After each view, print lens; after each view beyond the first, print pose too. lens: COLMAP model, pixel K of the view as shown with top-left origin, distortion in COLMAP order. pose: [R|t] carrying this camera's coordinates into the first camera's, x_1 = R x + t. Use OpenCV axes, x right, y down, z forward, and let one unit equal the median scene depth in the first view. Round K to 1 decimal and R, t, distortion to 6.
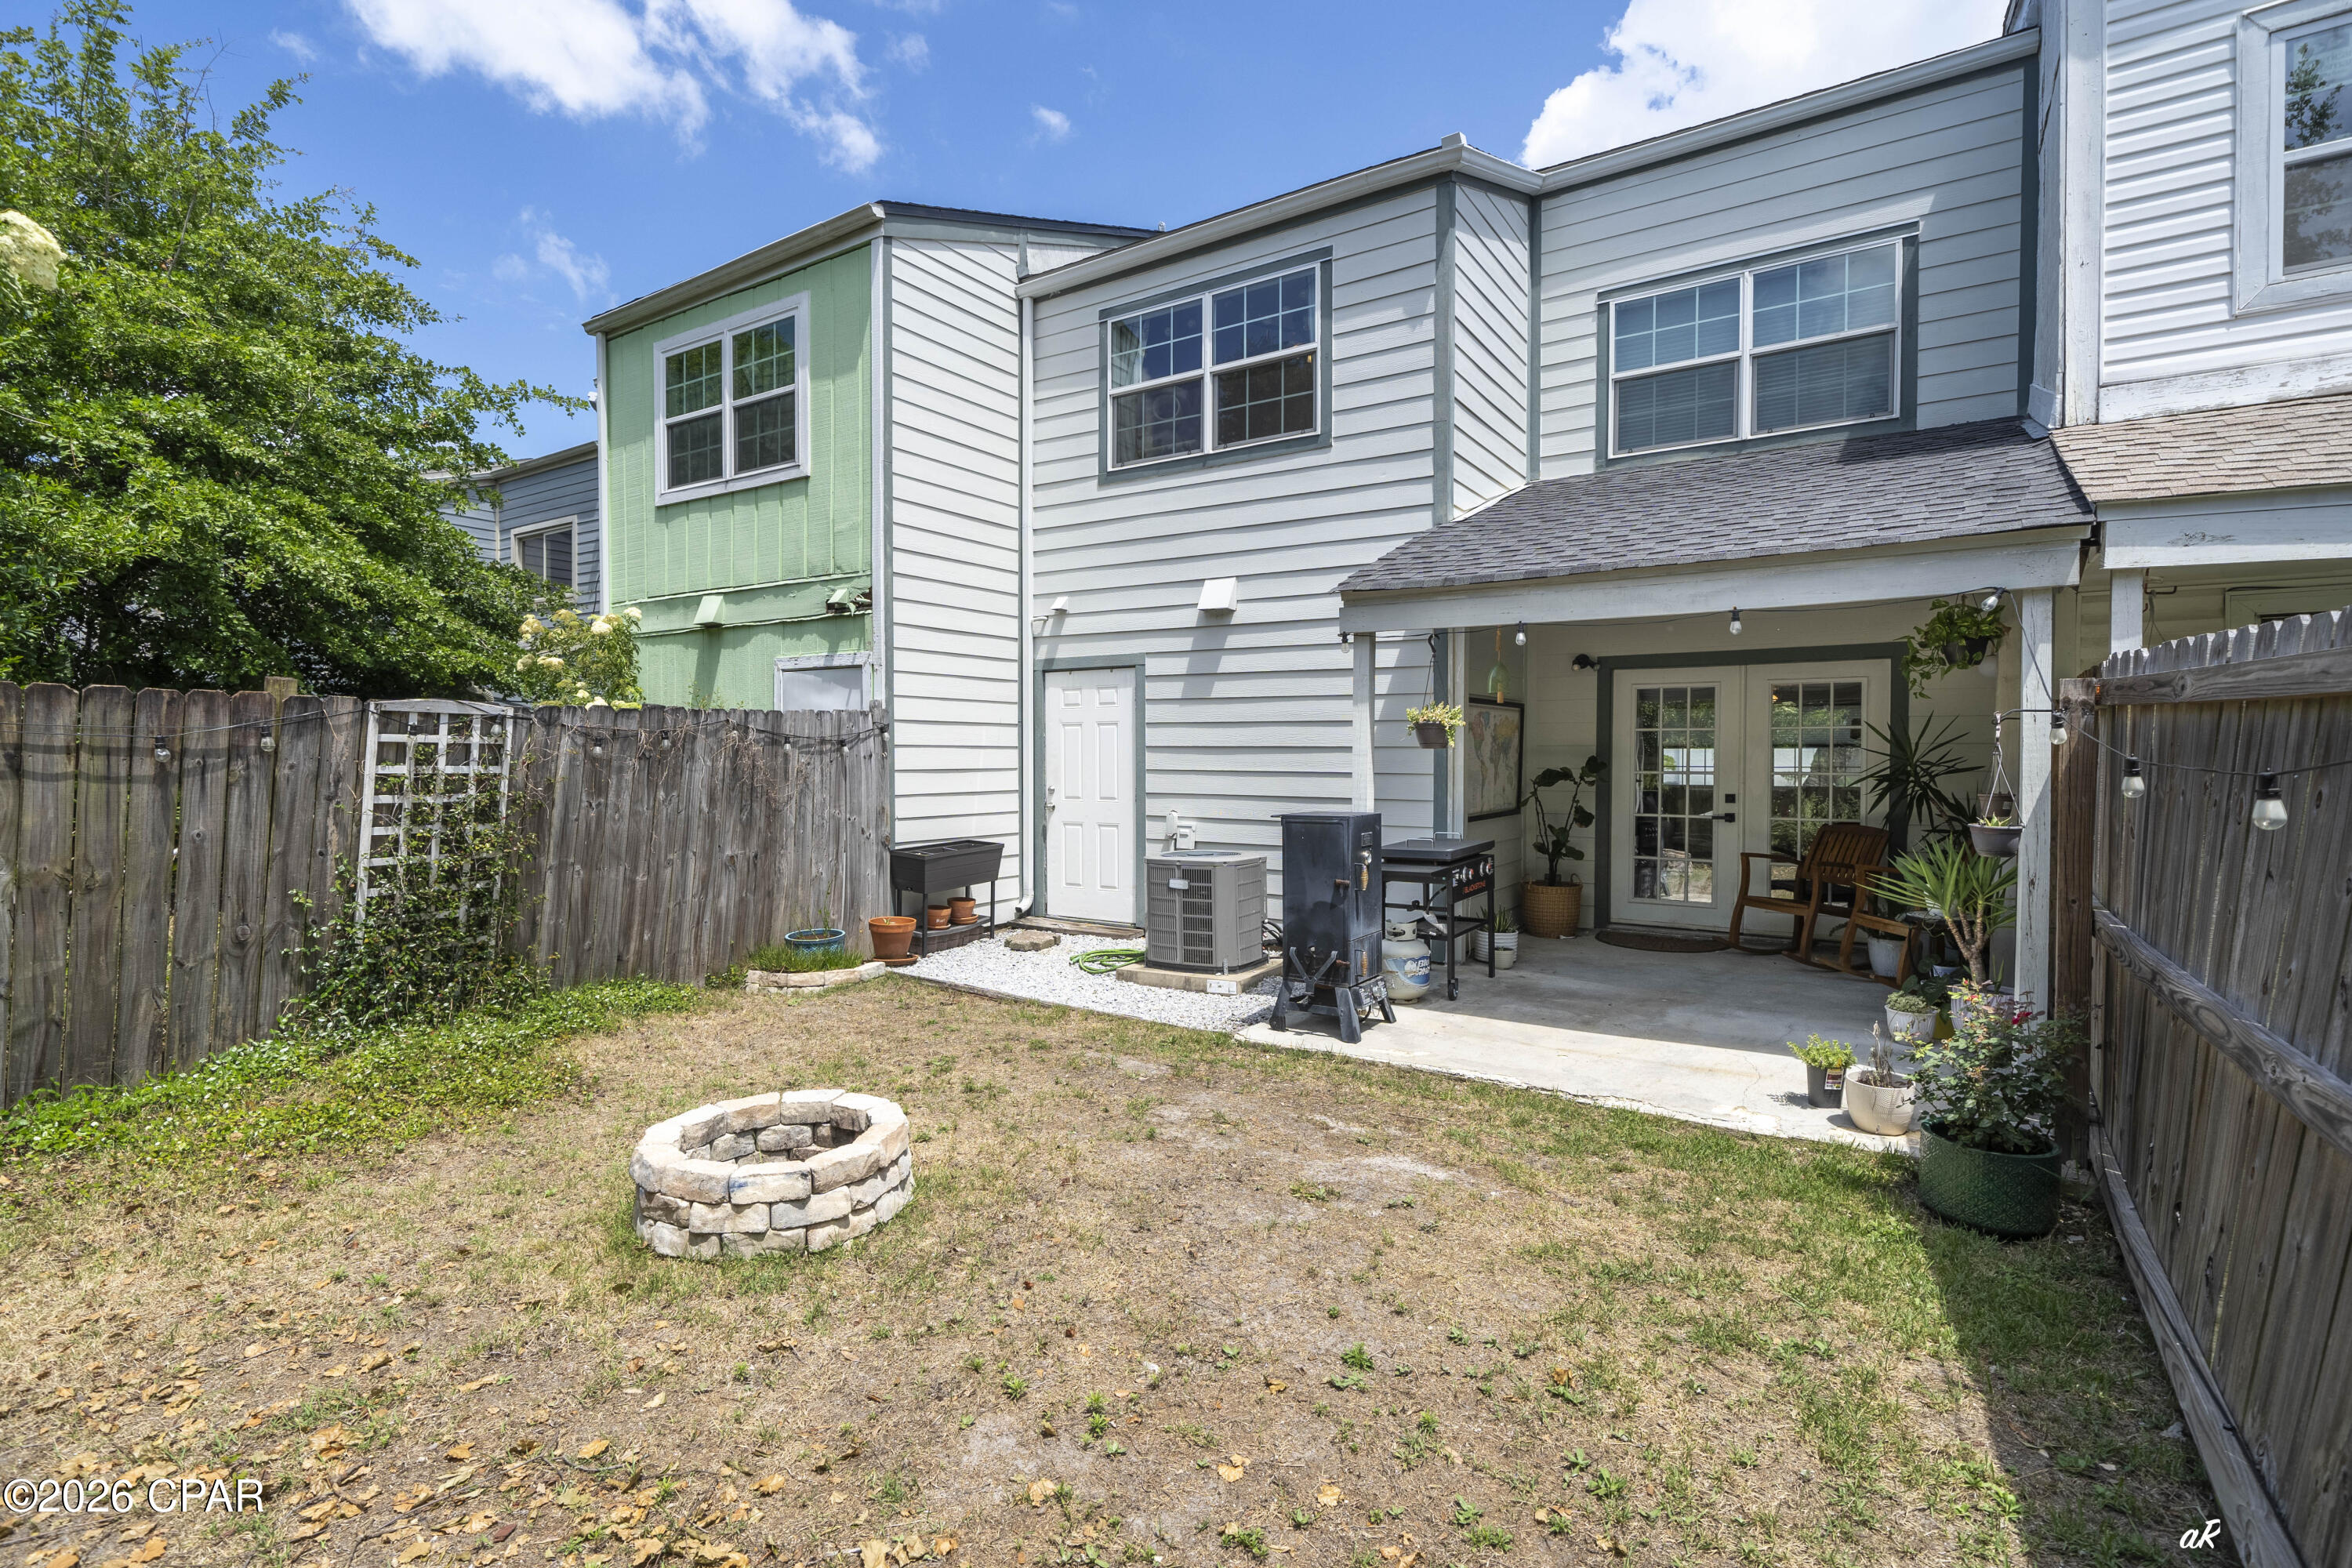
lens RADIAL K [[1079.6, 0, 1176.0], [0, 1079.6, 784.0], [0, 0, 1]] dist [0.002342, 0.000114]
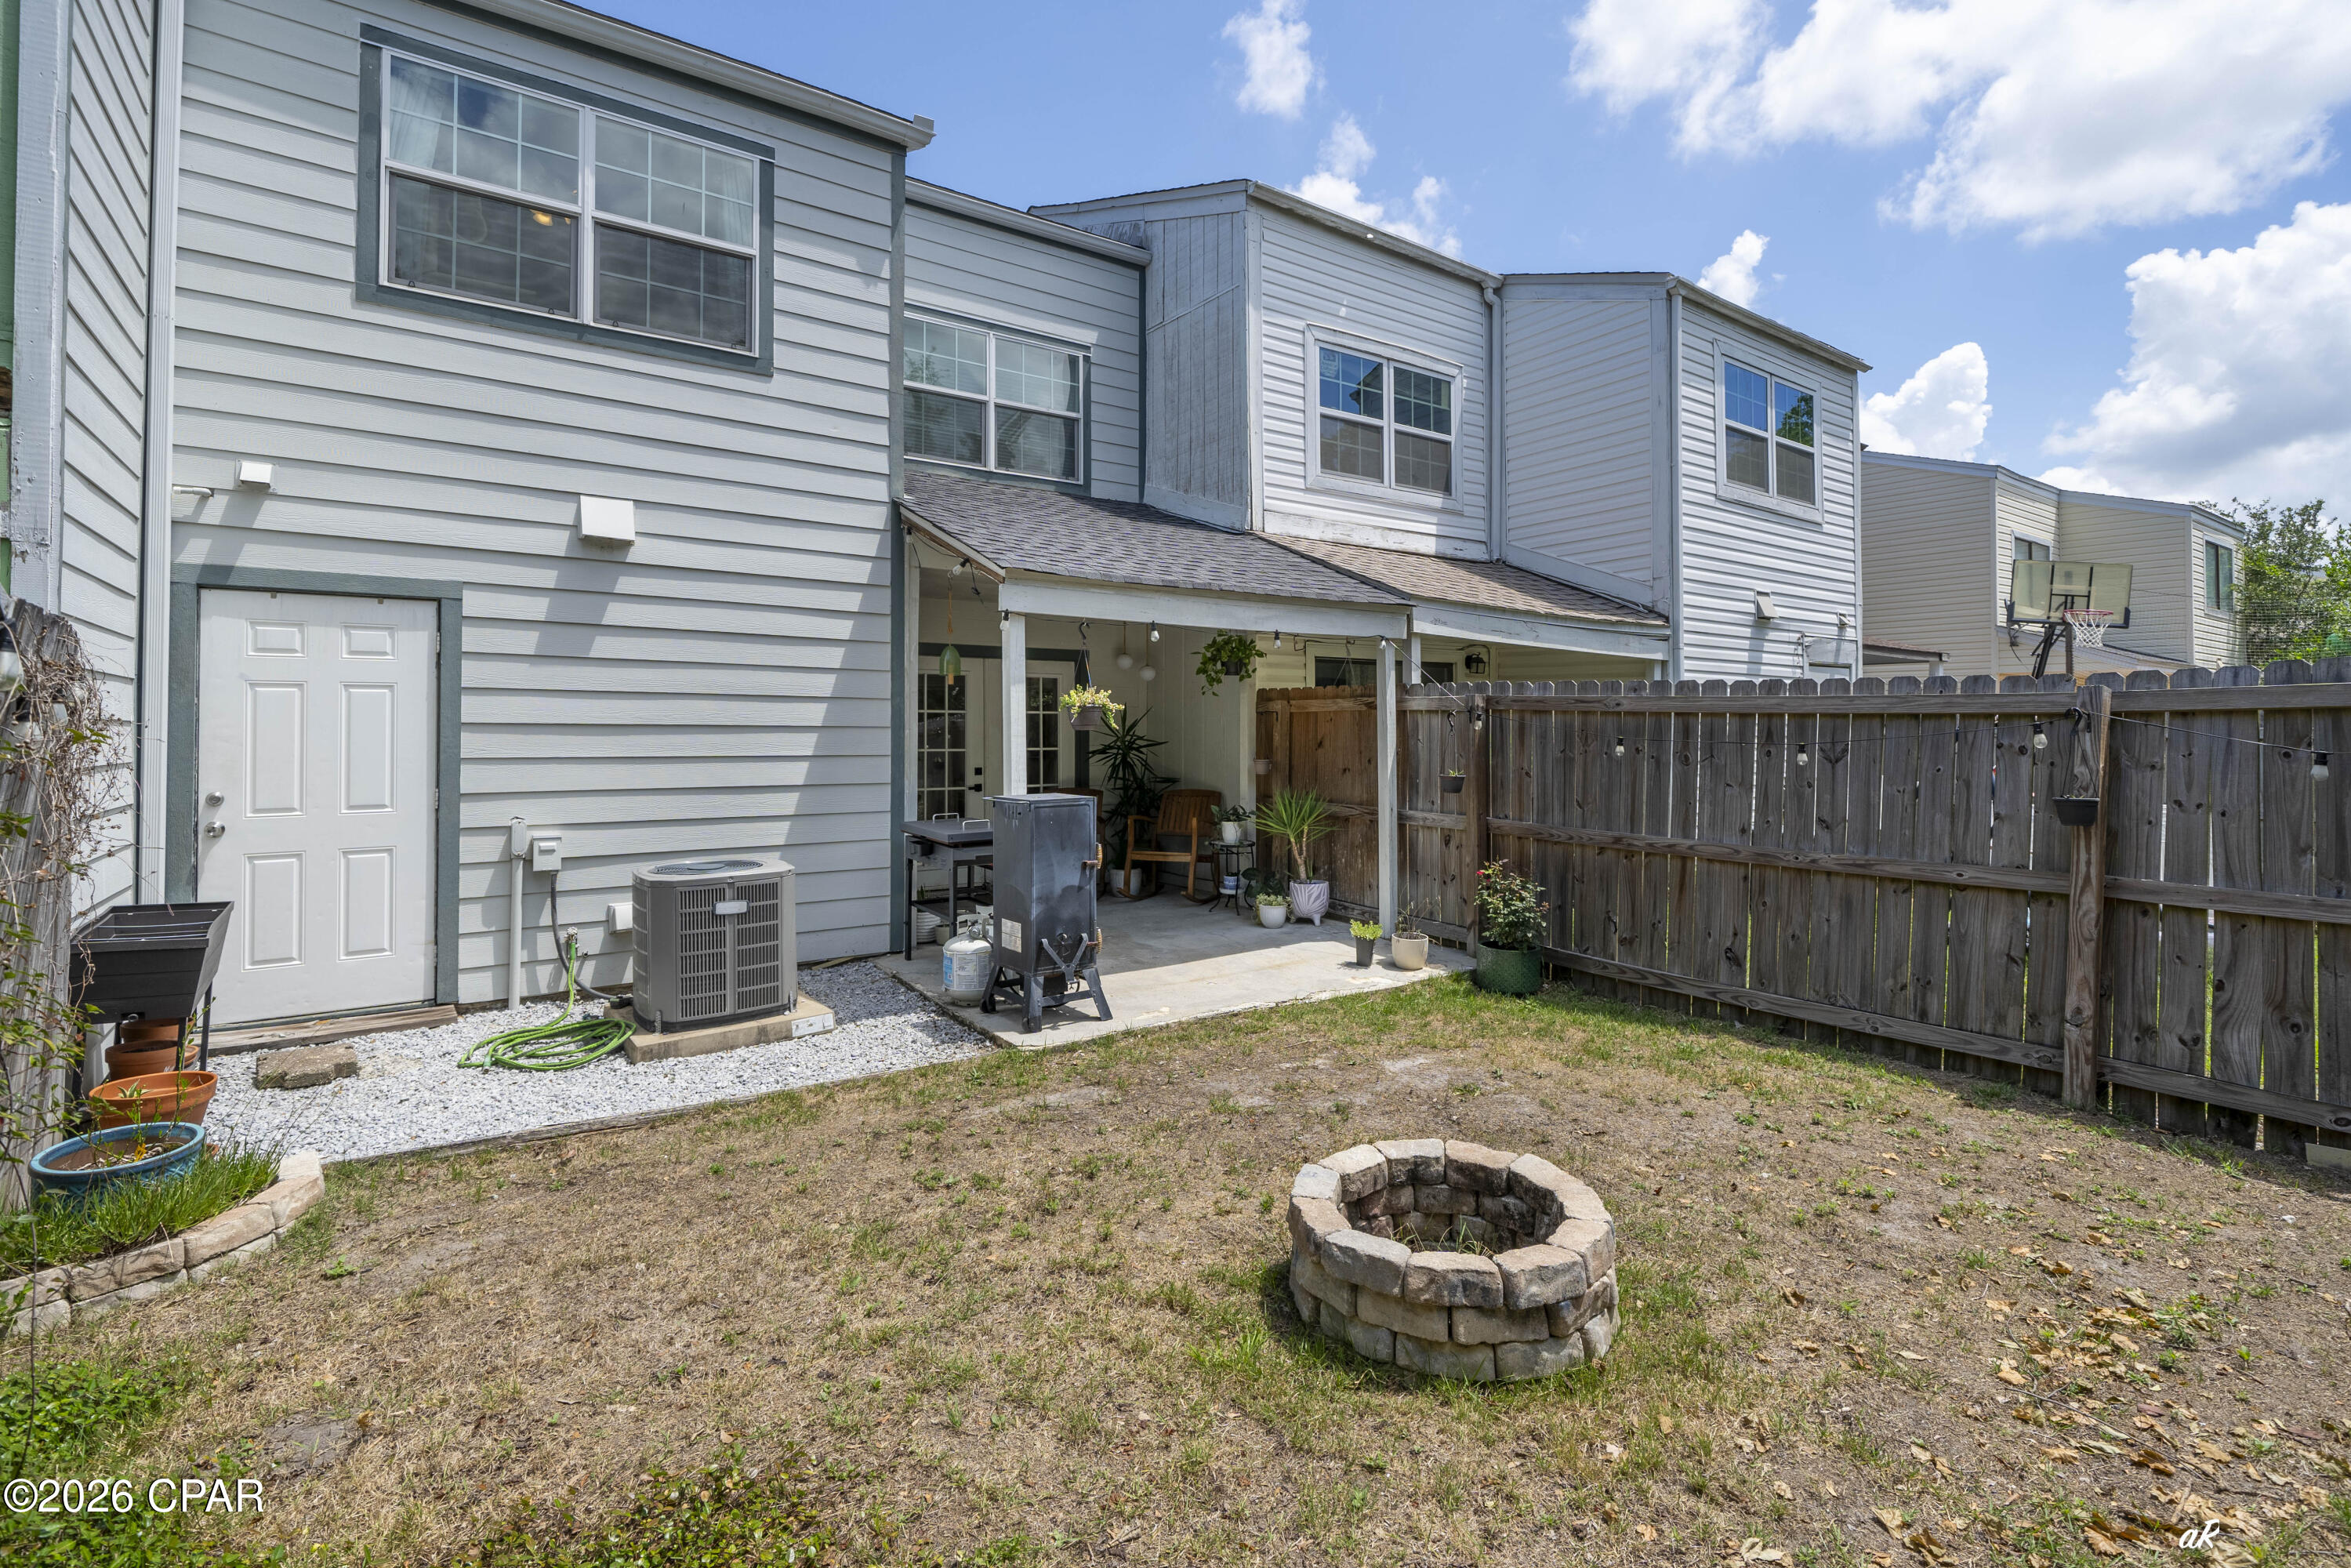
lens RADIAL K [[1091.0, 0, 1171.3], [0, 1091.0, 718.1], [0, 0, 1]] dist [0.001207, -0.000164]
pose [[0.365531, 0.010350, 0.930742, -0.513292], [0.024231, 0.999493, -0.020630, -0.014296], [-0.930484, 0.030094, 0.365095, 0.370526]]
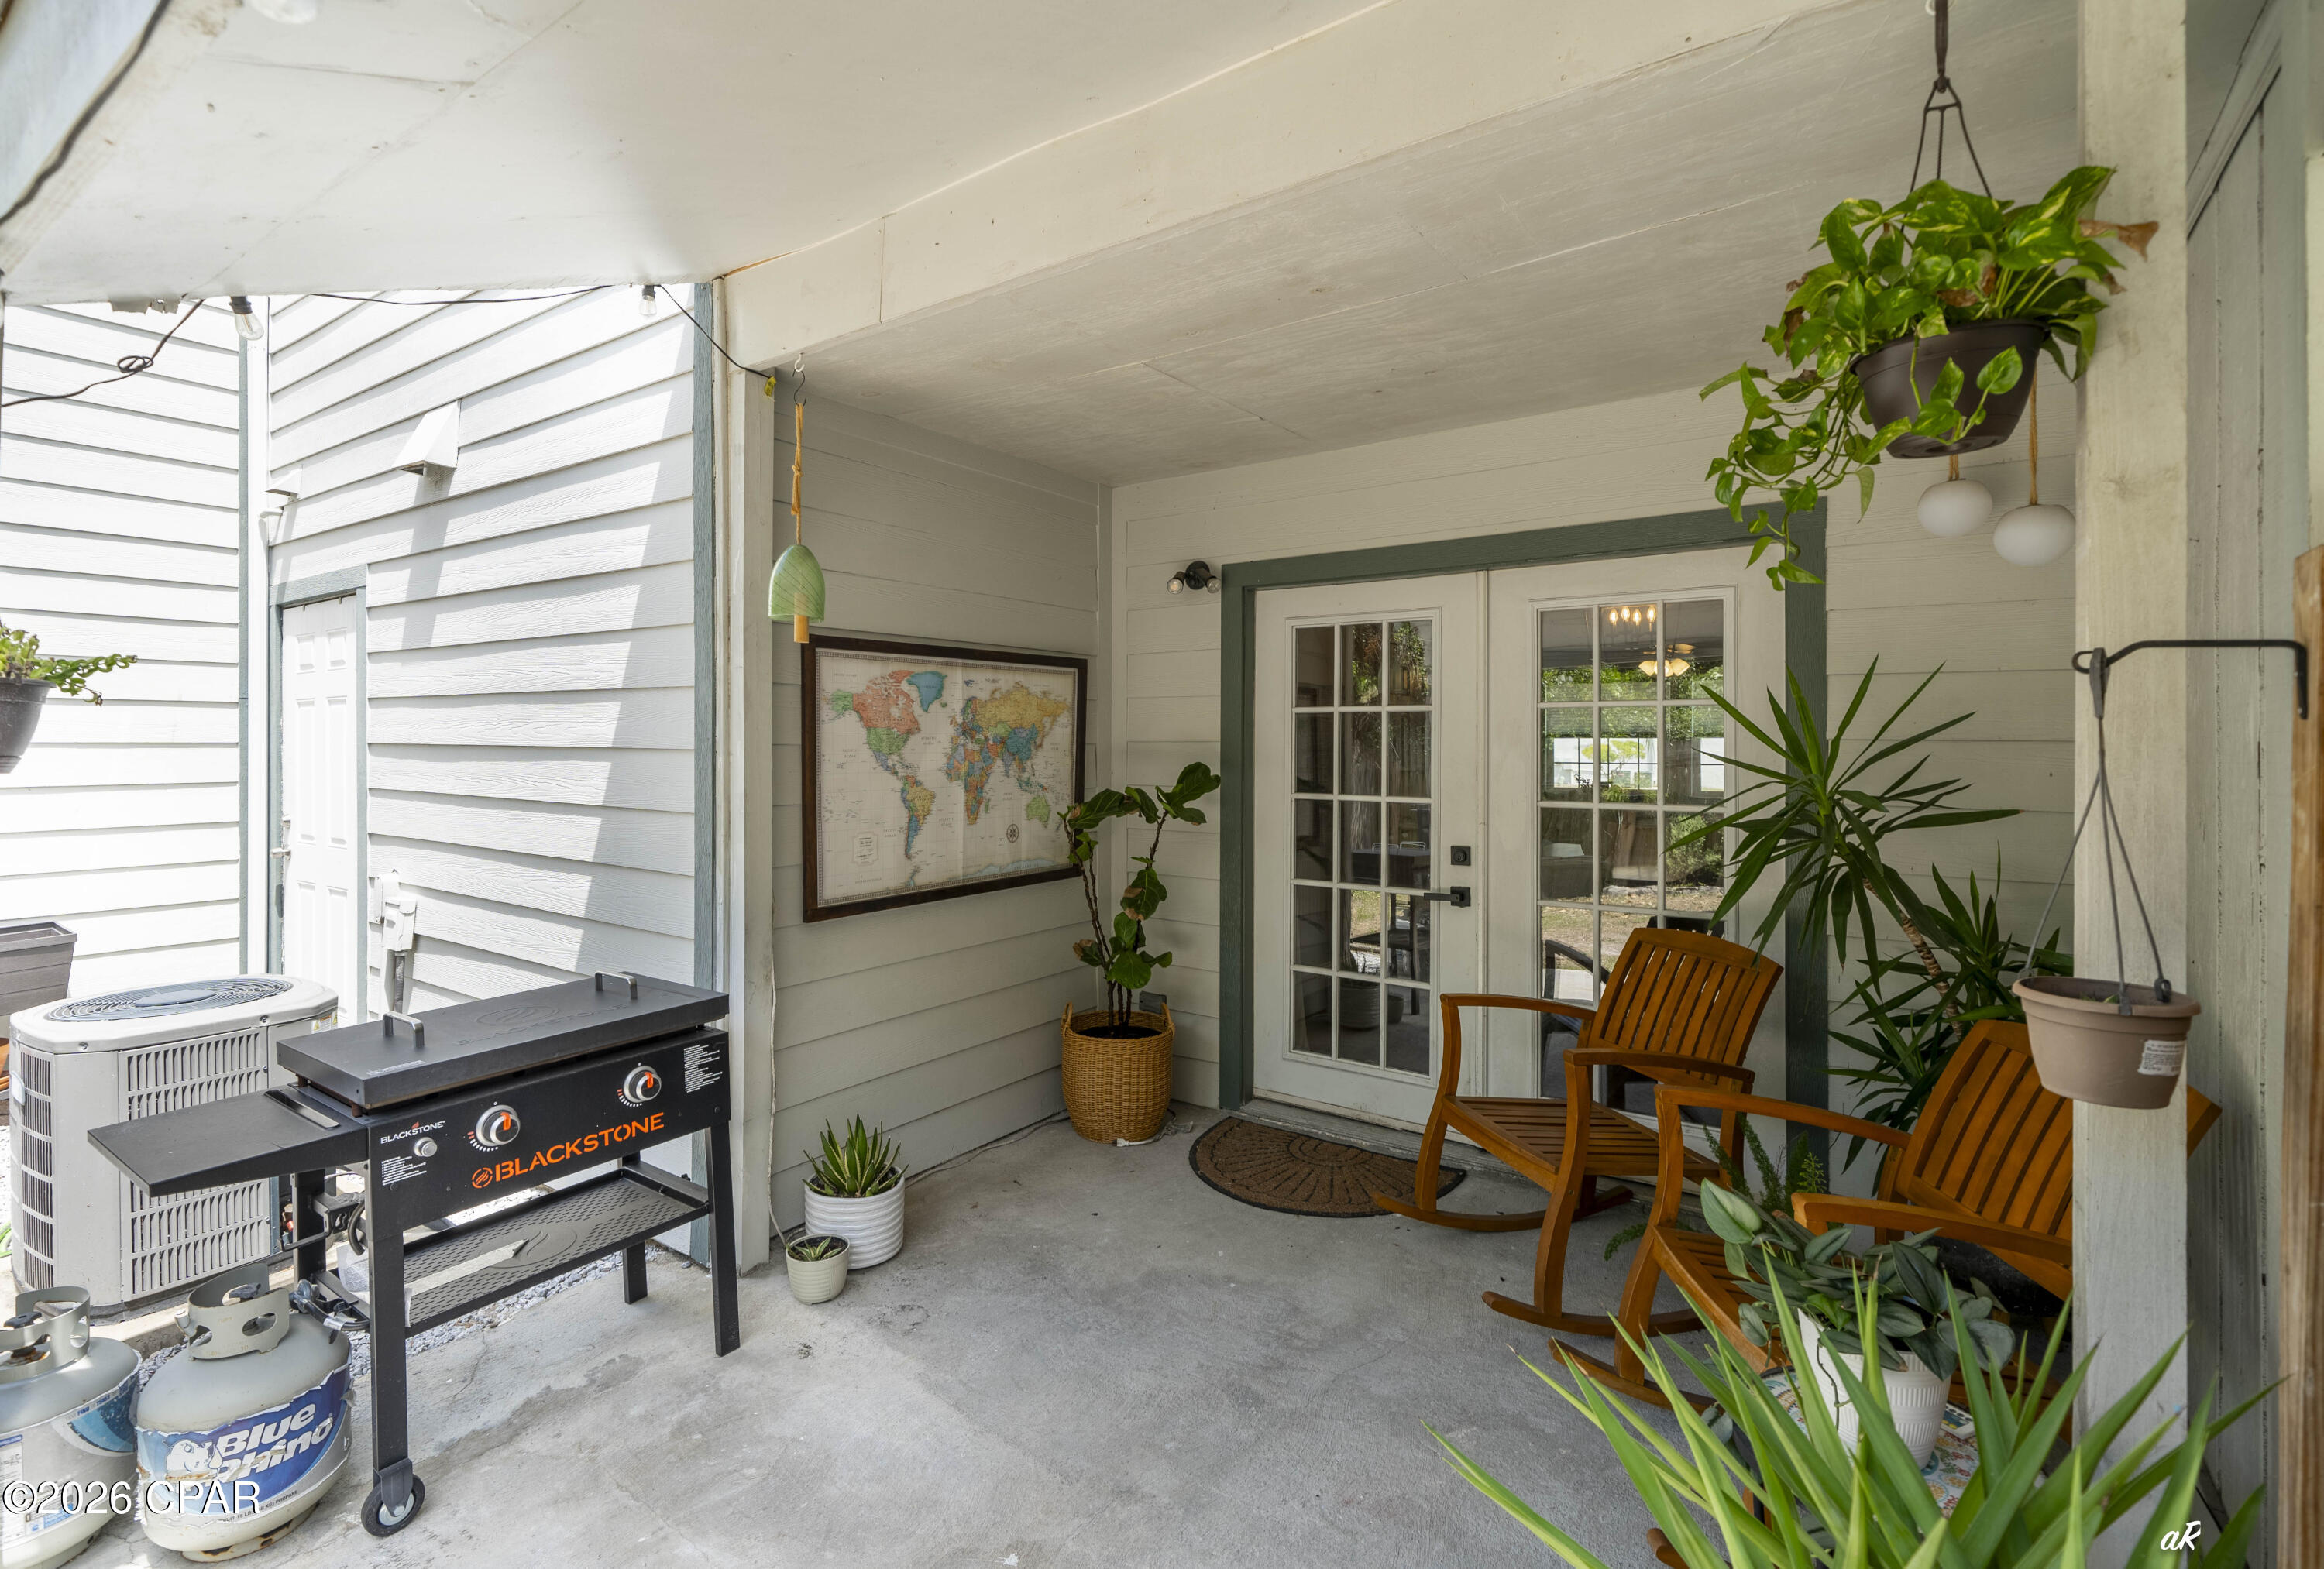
lens RADIAL K [[1070.7, 0, 1164.1], [0, 1070.7, 747.5], [0, 0, 1]] dist [-0.002033, -0.000178]
pose [[0.999778, -0.001405, -0.021026, 0.383609], [0.001029, 0.999839, -0.017910, -0.024525], [0.021048, 0.017885, 0.999618, 0.518824]]
